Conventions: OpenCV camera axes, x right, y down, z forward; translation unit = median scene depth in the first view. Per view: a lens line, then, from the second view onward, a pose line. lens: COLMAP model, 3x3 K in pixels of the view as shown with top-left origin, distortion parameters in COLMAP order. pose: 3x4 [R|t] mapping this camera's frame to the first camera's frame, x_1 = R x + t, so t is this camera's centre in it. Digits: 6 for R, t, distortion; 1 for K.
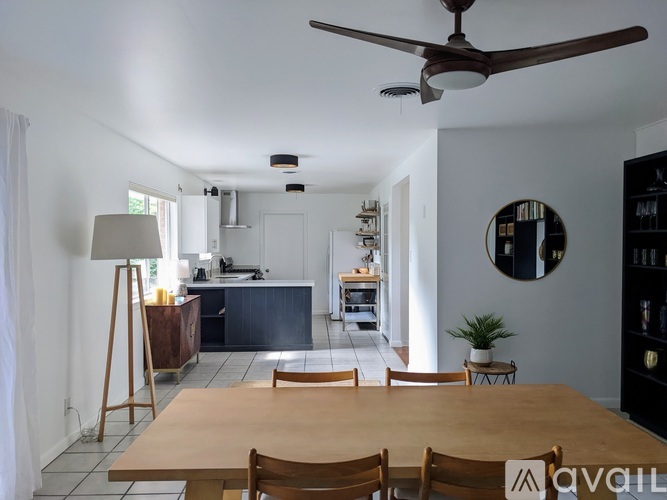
lens RADIAL K [[526.0, 0, 332.1], [0, 526.0, 250.4], [0, 0, 1]] dist [0.010403, 0.005307]
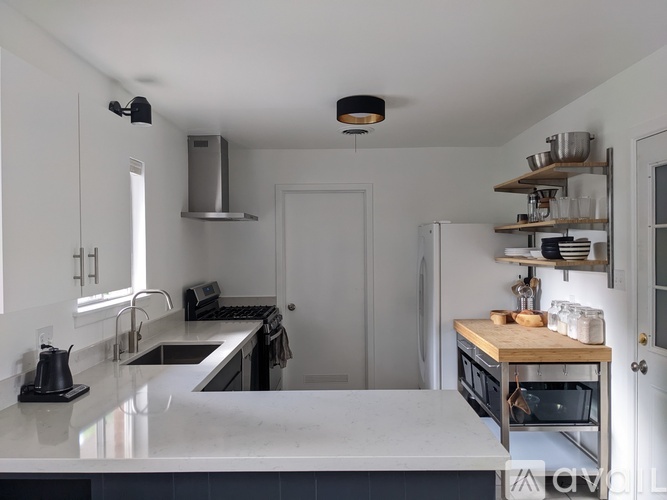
lens RADIAL K [[526.0, 0, 334.7], [0, 526.0, 250.7], [0, 0, 1]] dist [0.010403, 0.005307]
pose [[0.998998, -0.009278, -0.043789, -0.065147], [0.008989, 0.999936, -0.006796, -0.011685], [0.043850, 0.006396, 0.999018, 0.546535]]
